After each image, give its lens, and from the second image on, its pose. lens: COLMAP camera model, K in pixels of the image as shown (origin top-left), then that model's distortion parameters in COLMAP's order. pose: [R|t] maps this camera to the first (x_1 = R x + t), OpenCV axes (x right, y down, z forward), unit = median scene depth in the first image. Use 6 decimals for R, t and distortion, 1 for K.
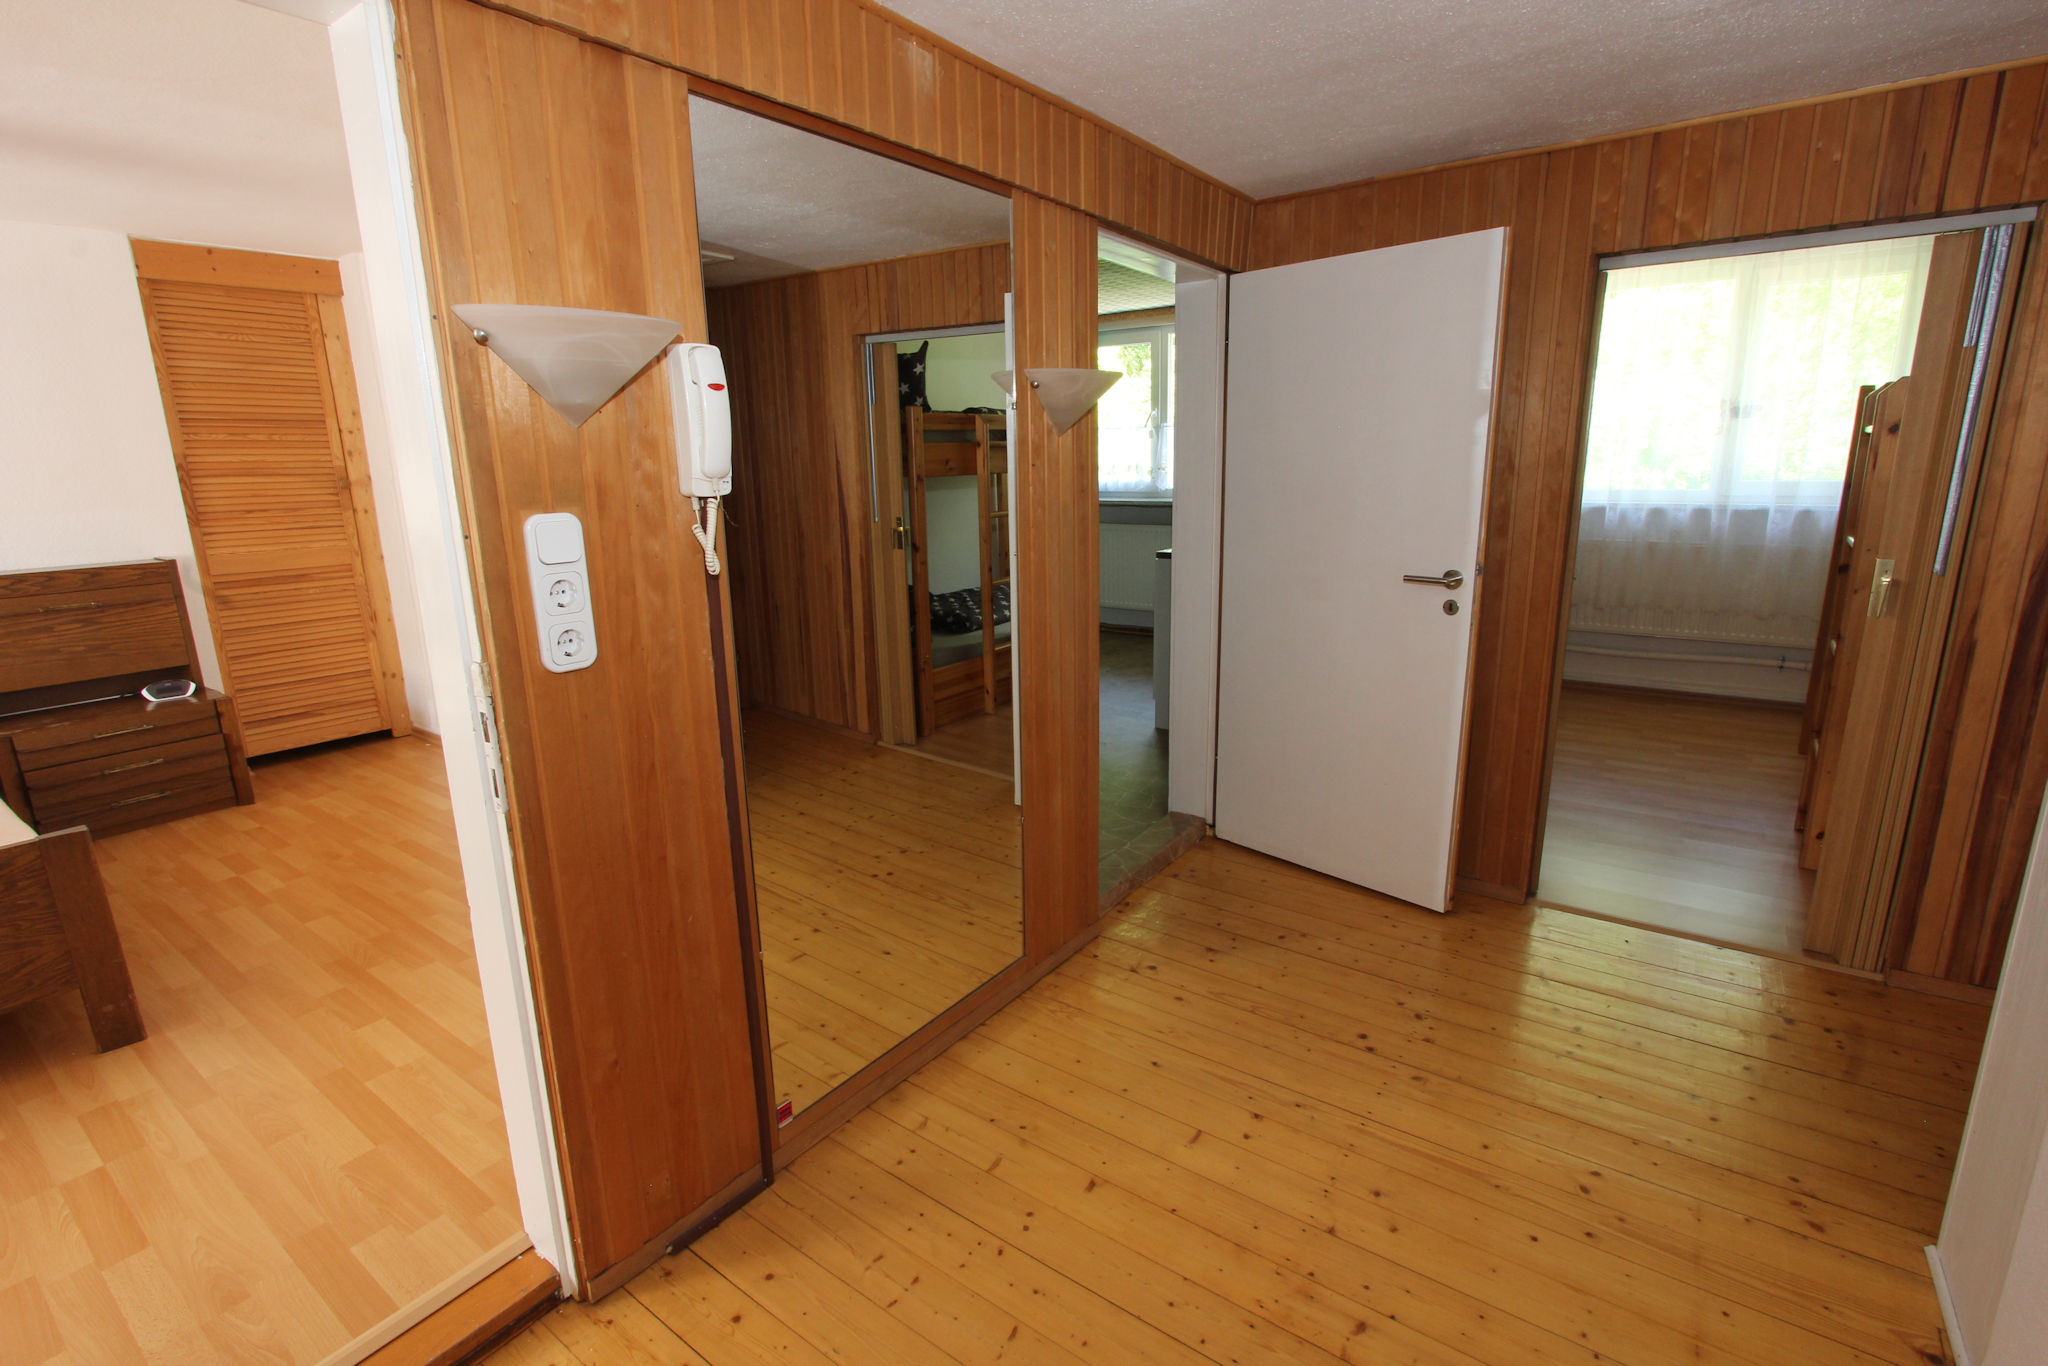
lens RADIAL K [[949.5, 0, 1037.1], [0, 949.5, 675.8], [0, 0, 1]] dist [-0.013243, 0.000888]
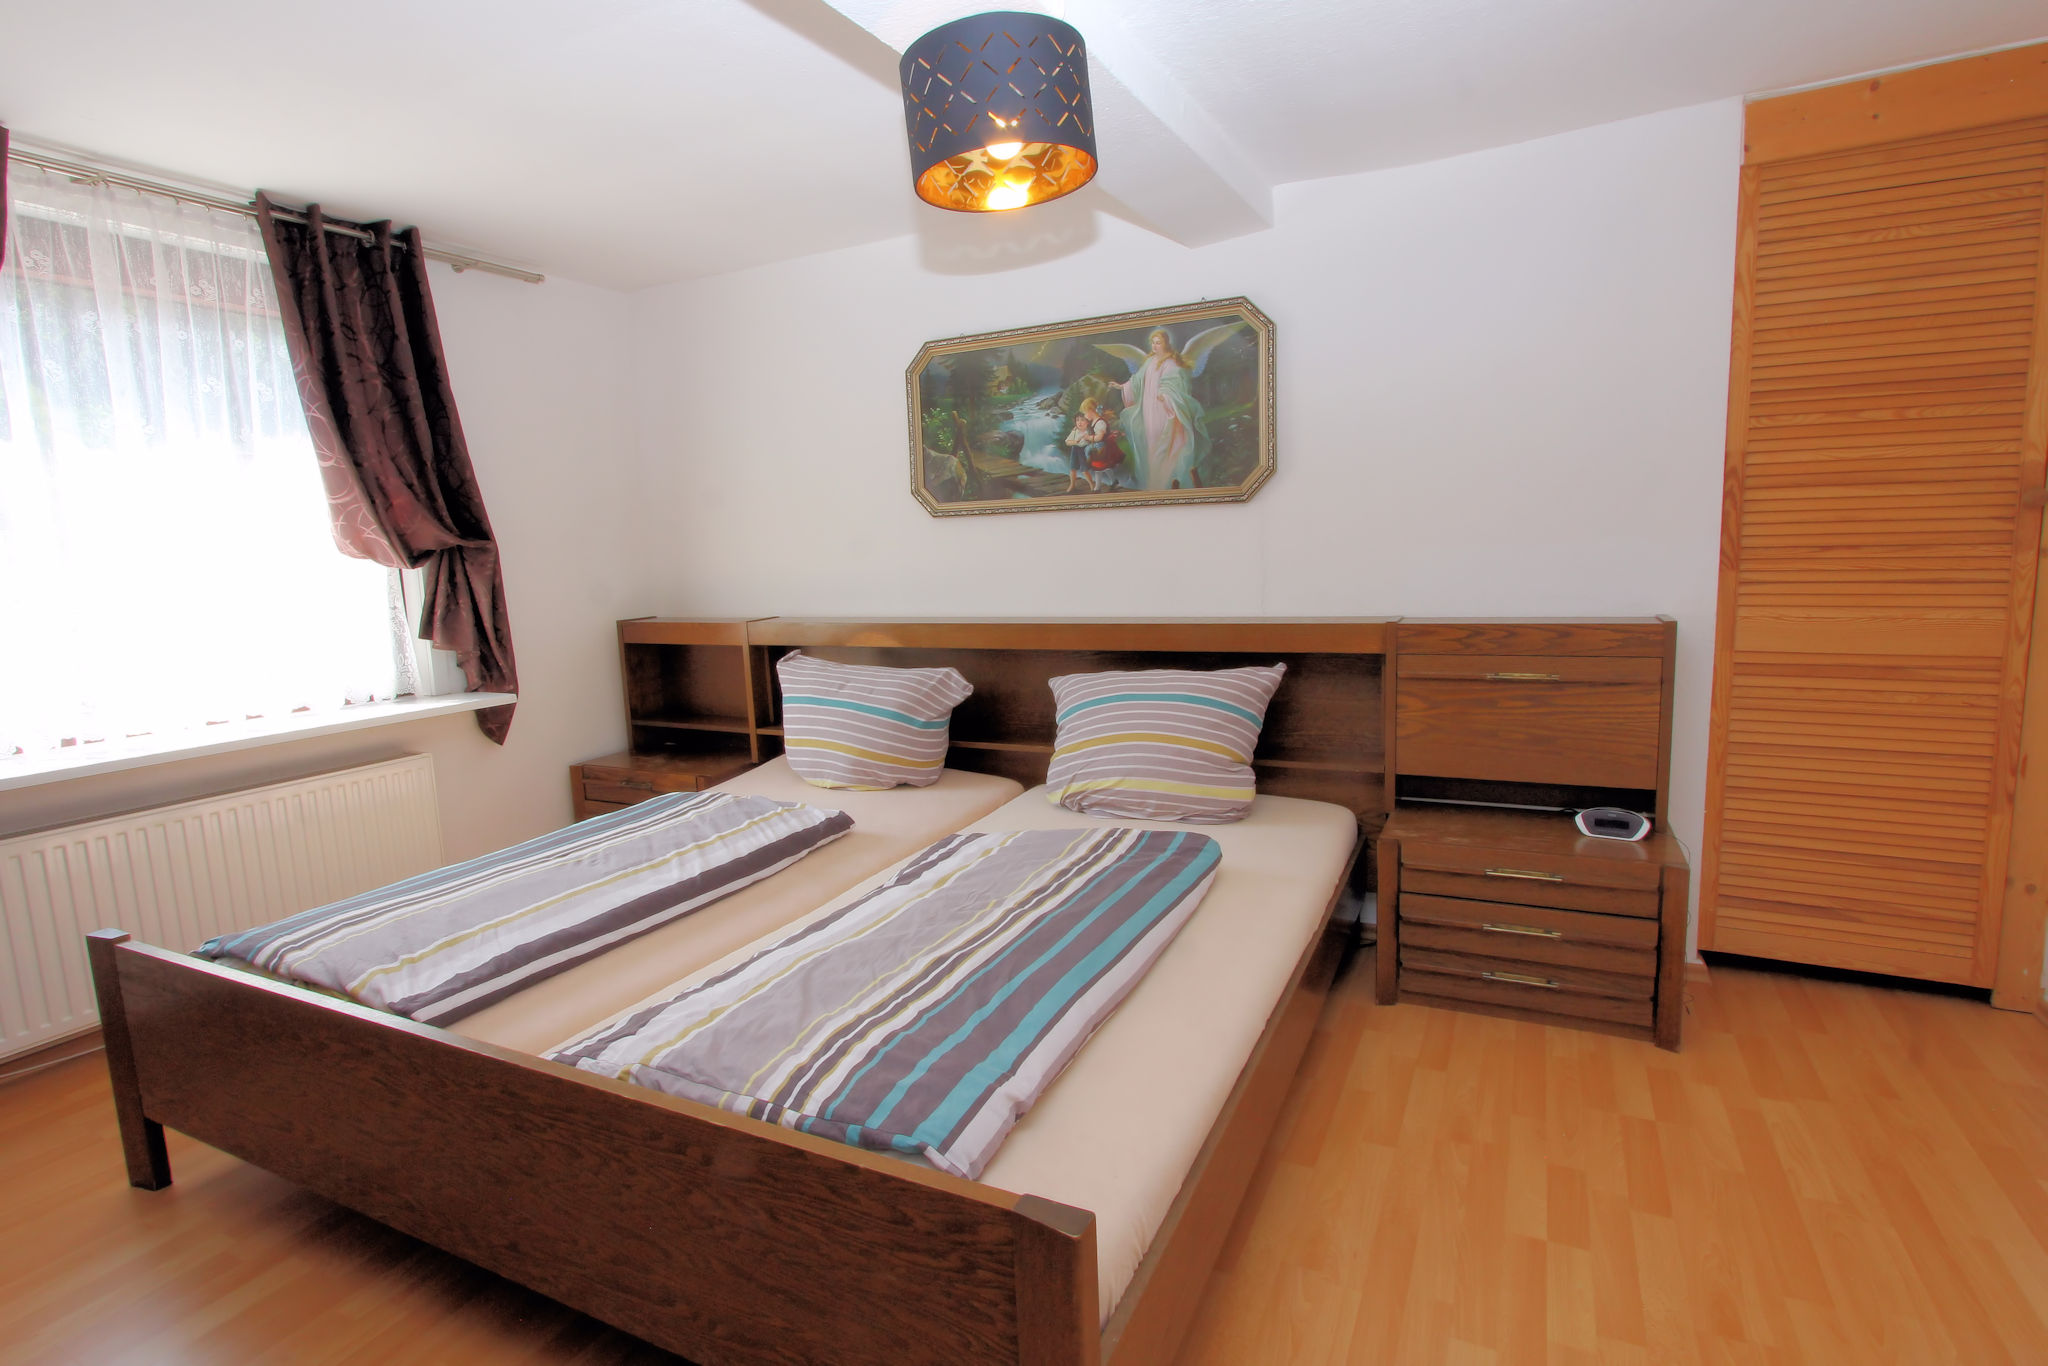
lens RADIAL K [[949.5, 0, 1037.1], [0, 949.5, 675.8], [0, 0, 1]] dist [-0.013243, 0.000888]
pose [[0.121076, 0.147819, -0.981575, -0.356114], [-0.185395, 0.974818, 0.123933, -0.088464], [0.975177, 0.166973, 0.145432, 0.507158]]
